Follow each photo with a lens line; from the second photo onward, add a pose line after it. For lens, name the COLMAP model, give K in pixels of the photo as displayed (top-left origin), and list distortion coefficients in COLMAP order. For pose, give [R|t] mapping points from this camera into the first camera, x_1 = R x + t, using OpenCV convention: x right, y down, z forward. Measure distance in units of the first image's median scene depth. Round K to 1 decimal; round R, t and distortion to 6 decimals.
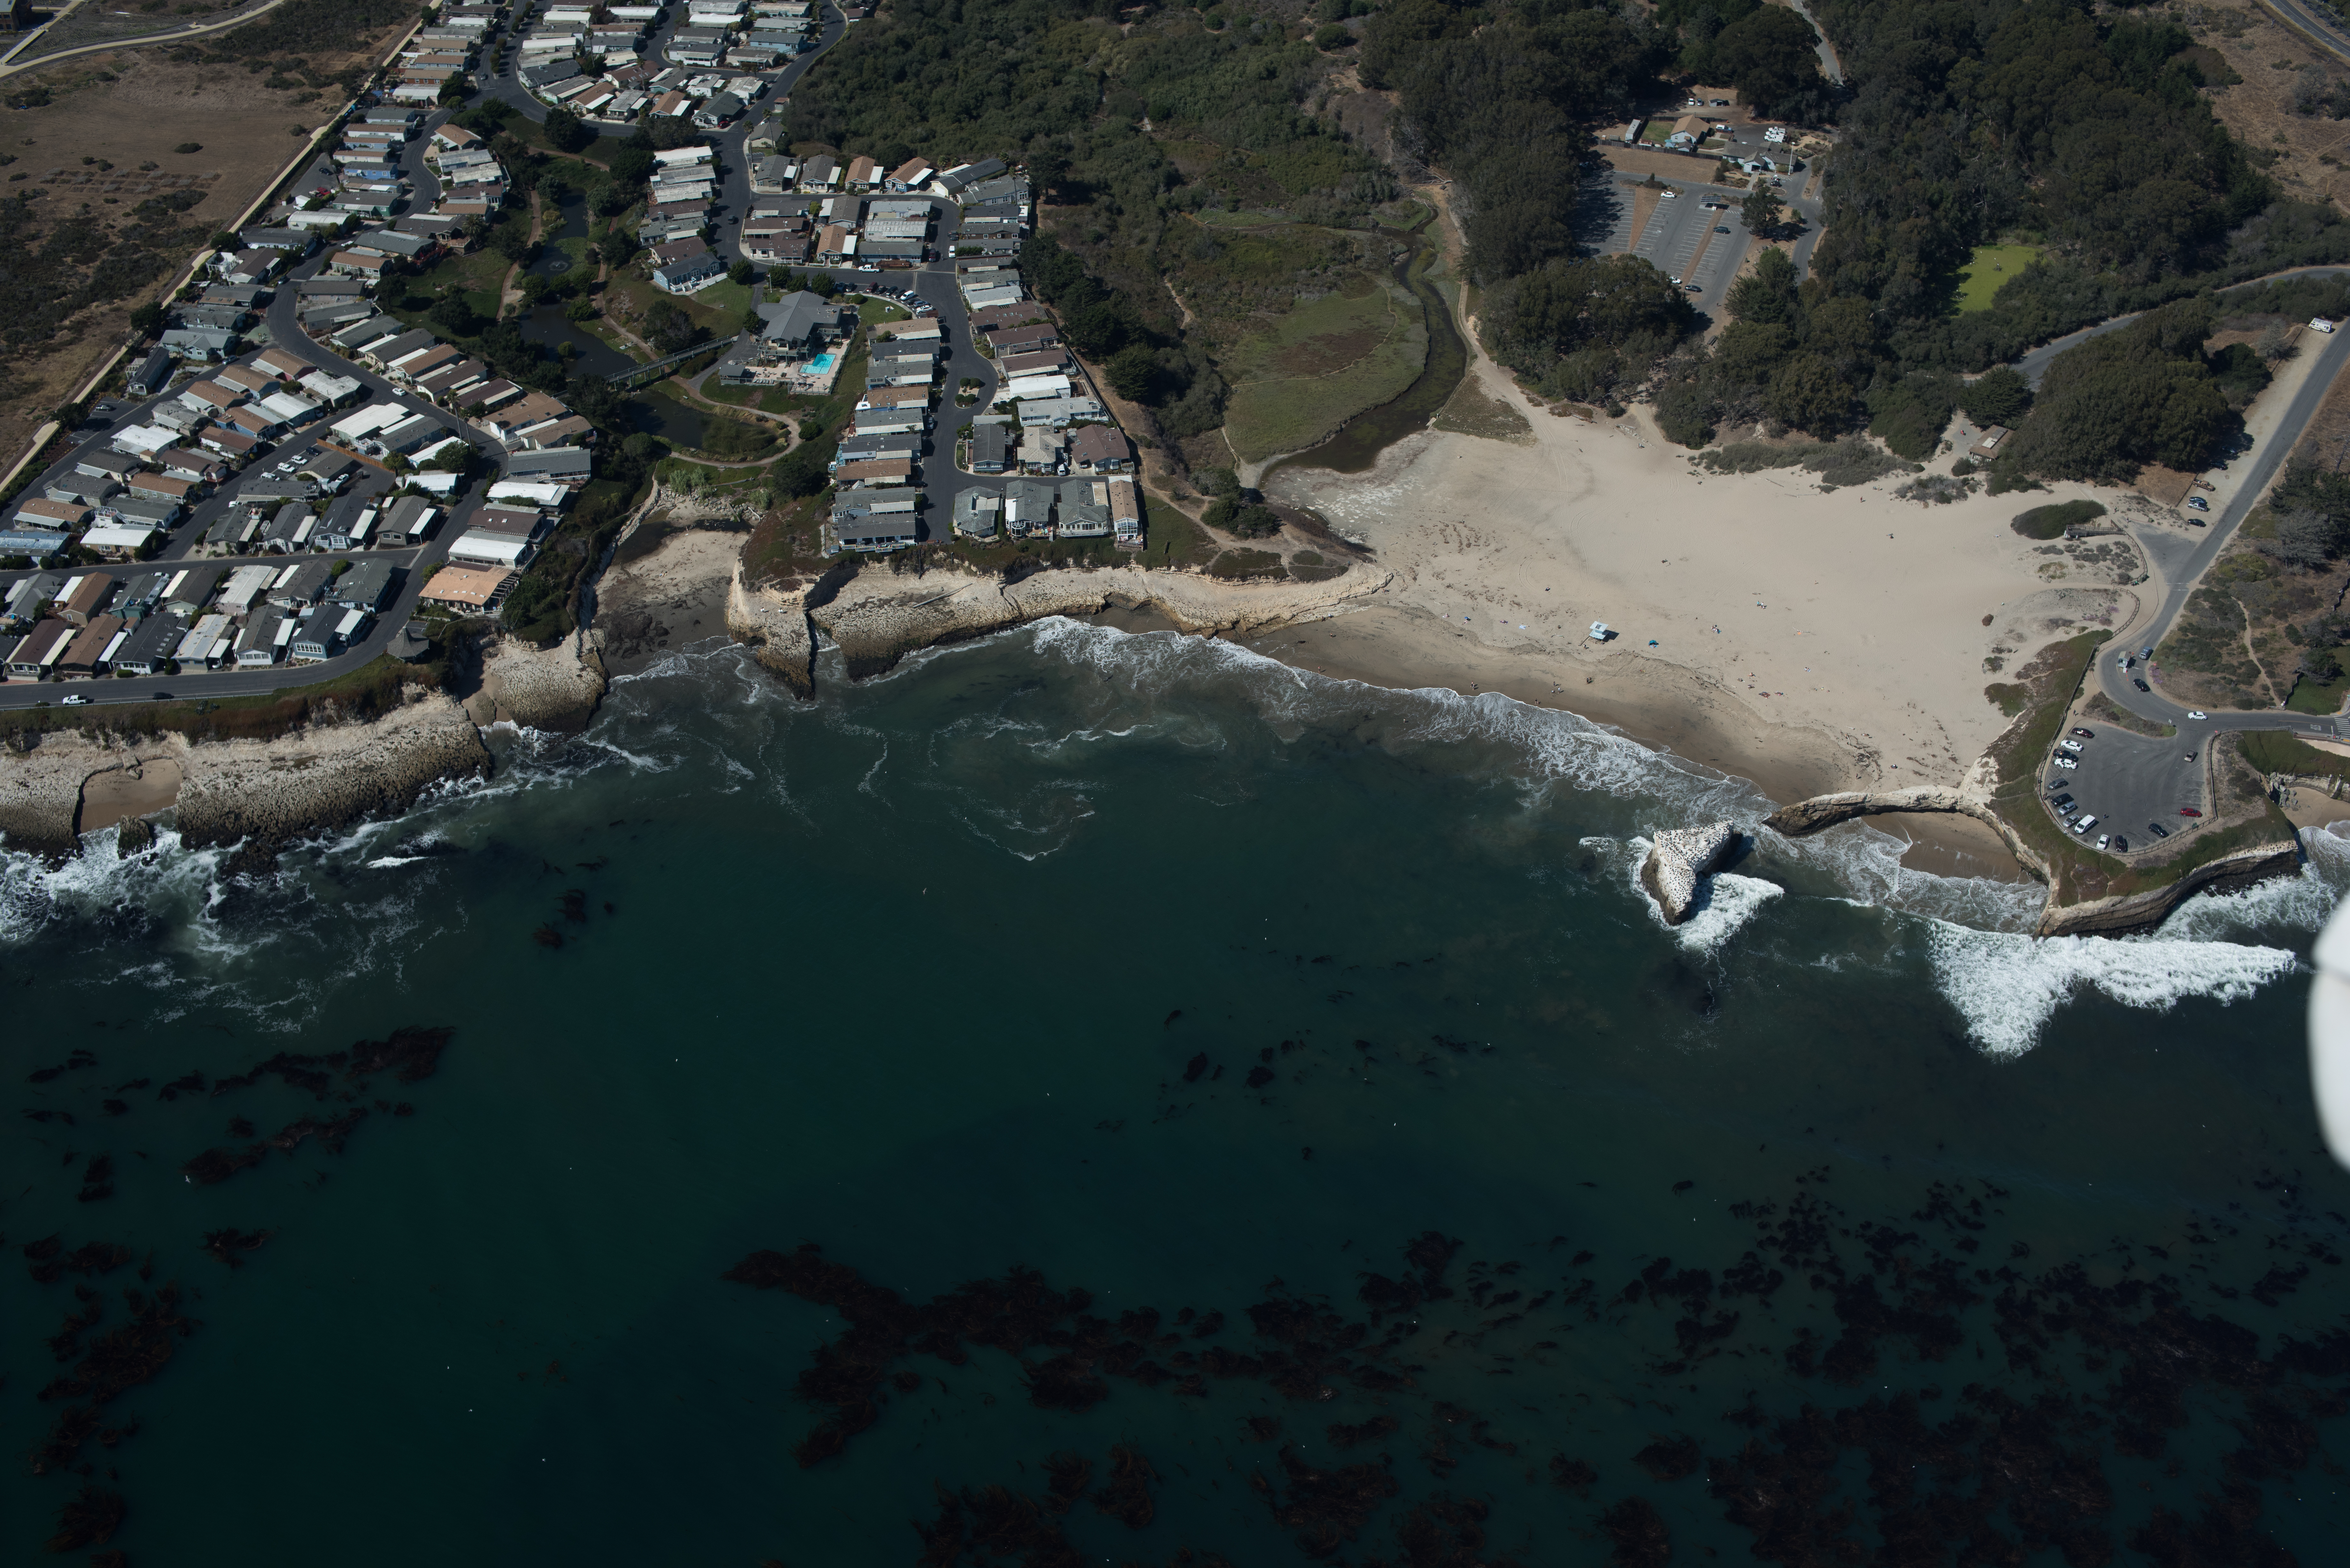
lens RADIAL K [[2683.7, 0, 1175.0], [0, 2683.7, 784.0], [0, 0, 1]] dist [-0.122302, 0.145412]
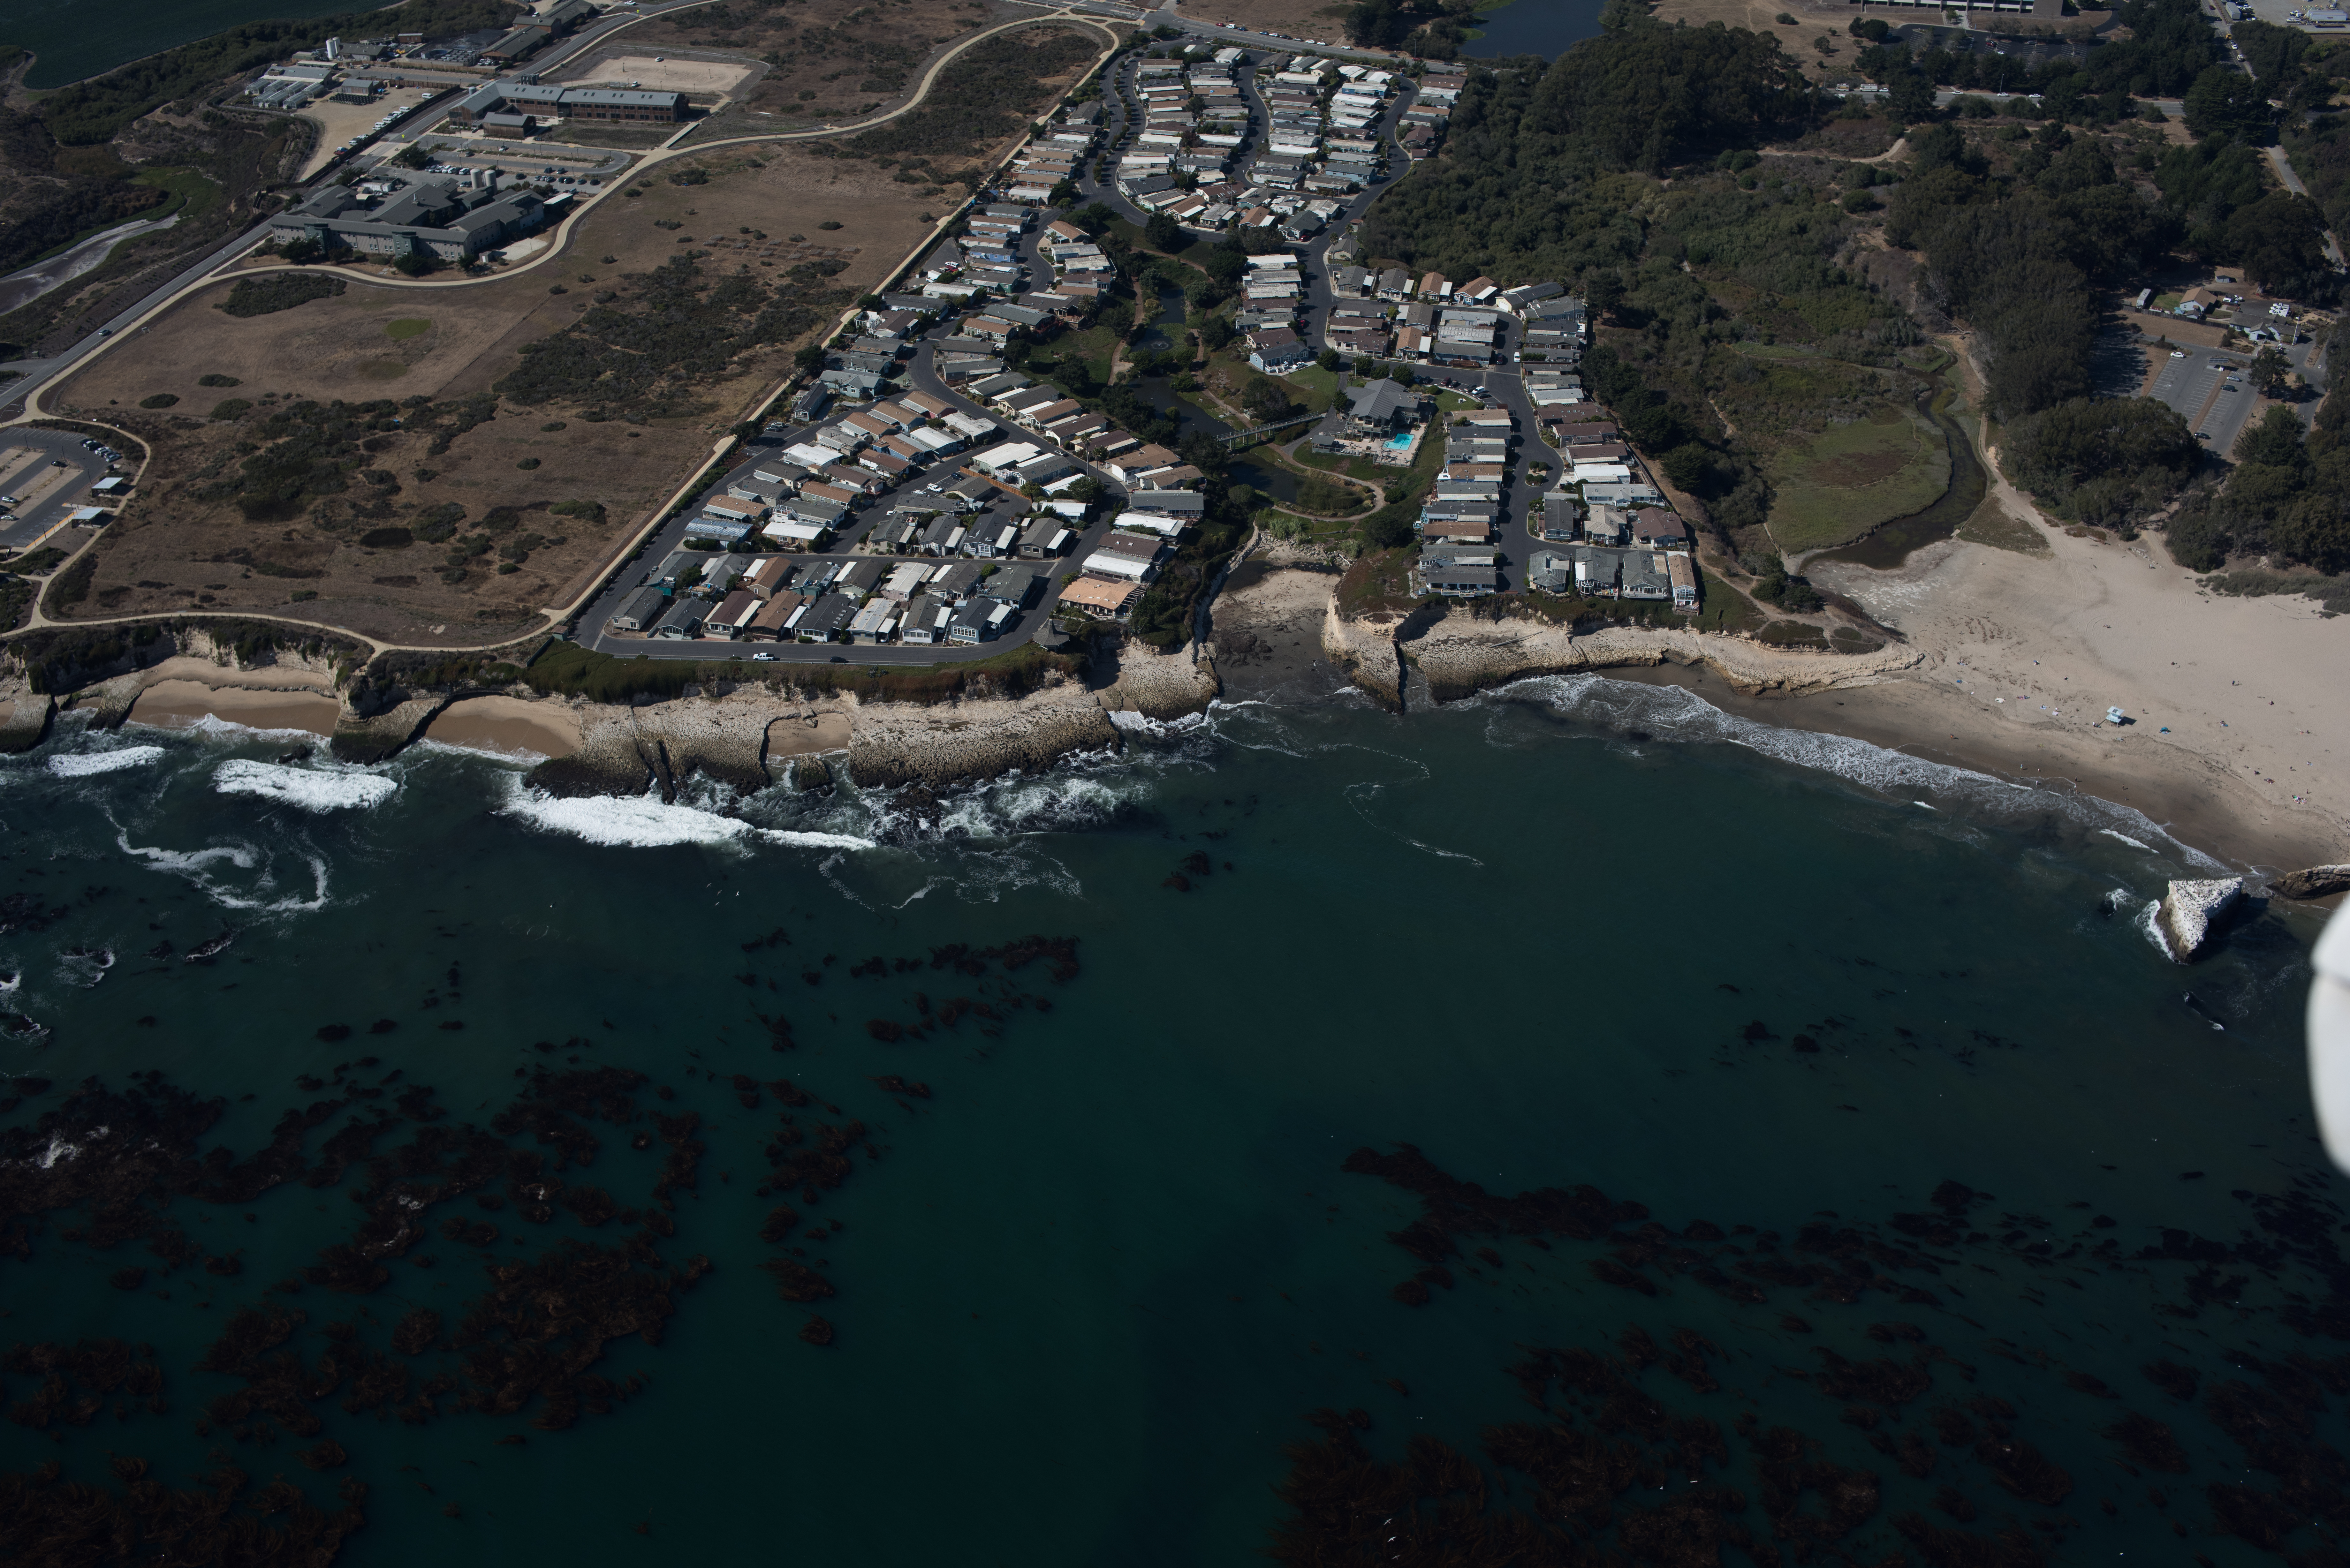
lens RADIAL K [[2683.7, 0, 1175.0], [0, 2683.7, 784.0], [0, 0, 1]] dist [-0.122302, 0.145412]
pose [[0.987504, 0.085280, -0.132525, -0.067479], [-0.095411, 0.992826, -0.072070, 0.076208], [0.125428, 0.083814, 0.988556, -0.107461]]
